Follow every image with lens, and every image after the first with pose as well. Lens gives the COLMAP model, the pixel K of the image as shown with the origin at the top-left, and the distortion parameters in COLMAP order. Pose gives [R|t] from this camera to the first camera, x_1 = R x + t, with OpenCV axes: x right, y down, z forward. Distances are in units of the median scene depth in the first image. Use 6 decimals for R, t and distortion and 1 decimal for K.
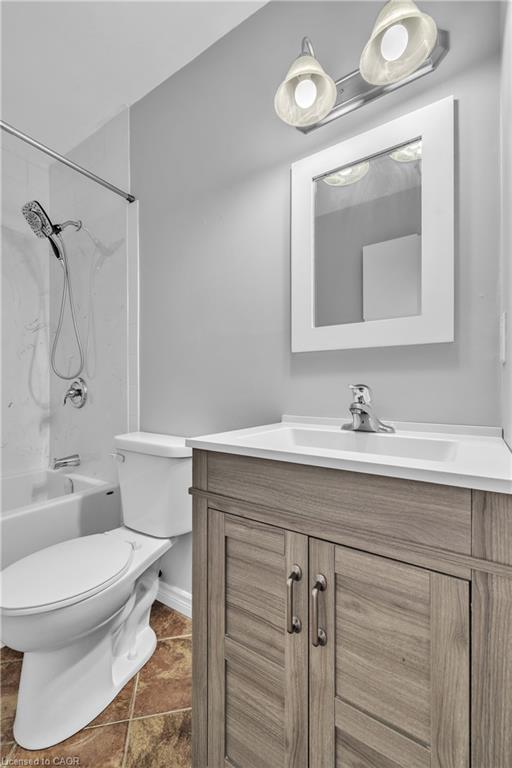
lens RADIAL K [[321.8, 0, 255.7], [0, 321.8, 387.6], [0, 0, 1]] dist [0.001181, 0.000017]
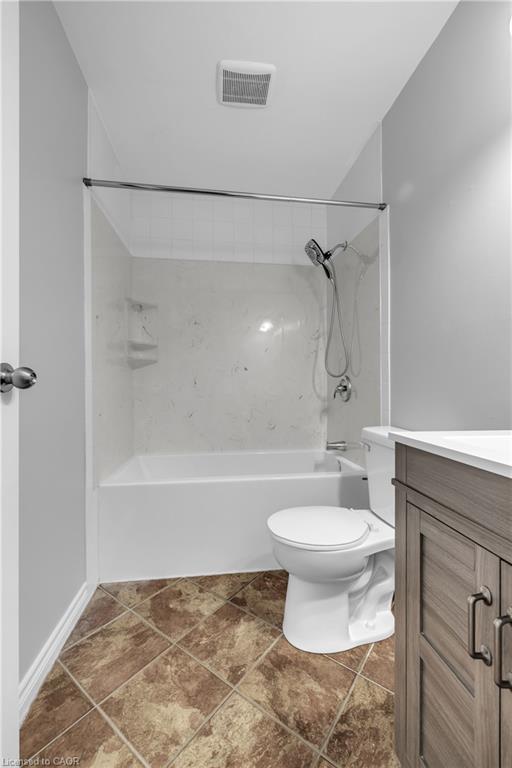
lens RADIAL K [[319.0, 0, 256.0], [0, 319.0, 384.0], [0, 0, 1]] dist [-0.000200, 0.000097]
pose [[0.661967, -0.002416, -0.749529, 0.225117], [0.002017, 0.999997, -0.001441, 0.001293], [0.749530, -0.000558, 0.661970, -0.022987]]
